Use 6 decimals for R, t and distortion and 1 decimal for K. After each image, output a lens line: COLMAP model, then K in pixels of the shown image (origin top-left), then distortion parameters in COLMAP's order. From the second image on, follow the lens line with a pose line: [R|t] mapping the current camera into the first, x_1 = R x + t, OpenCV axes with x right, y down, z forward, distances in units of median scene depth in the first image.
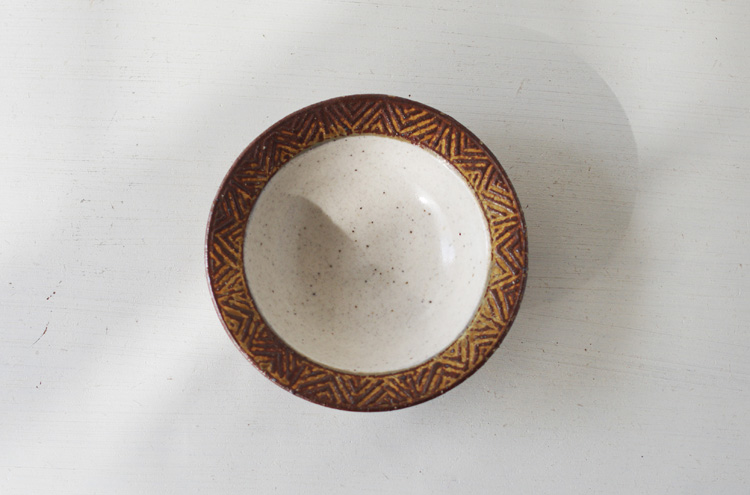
lens RADIAL K [[1108.8, 0, 375.0], [0, 1108.8, 247.5], [0, 0, 1]] dist [-0.024908, -0.029381]
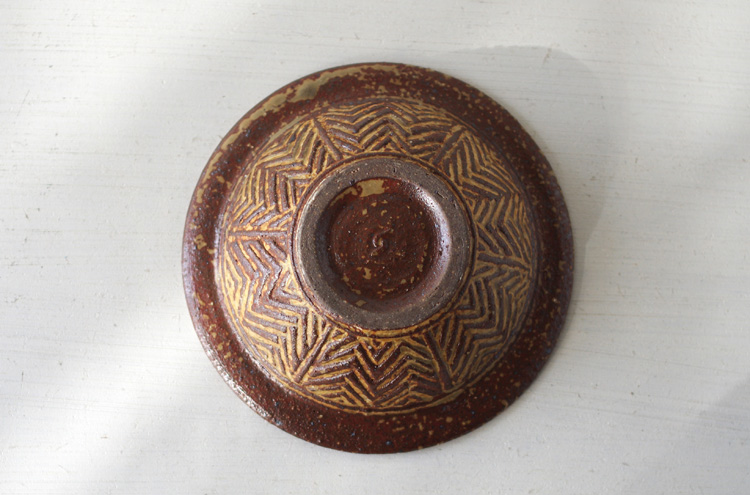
lens RADIAL K [[1108.8, 0, 375.0], [0, 1108.8, 247.5], [0, 0, 1]] dist [-0.024908, -0.029381]
pose [[0.999893, -0.011137, 0.009478, 0.000751], [0.011617, 0.998567, -0.052242, 0.029144], [-0.008882, 0.052347, 0.998589, 0.221660]]
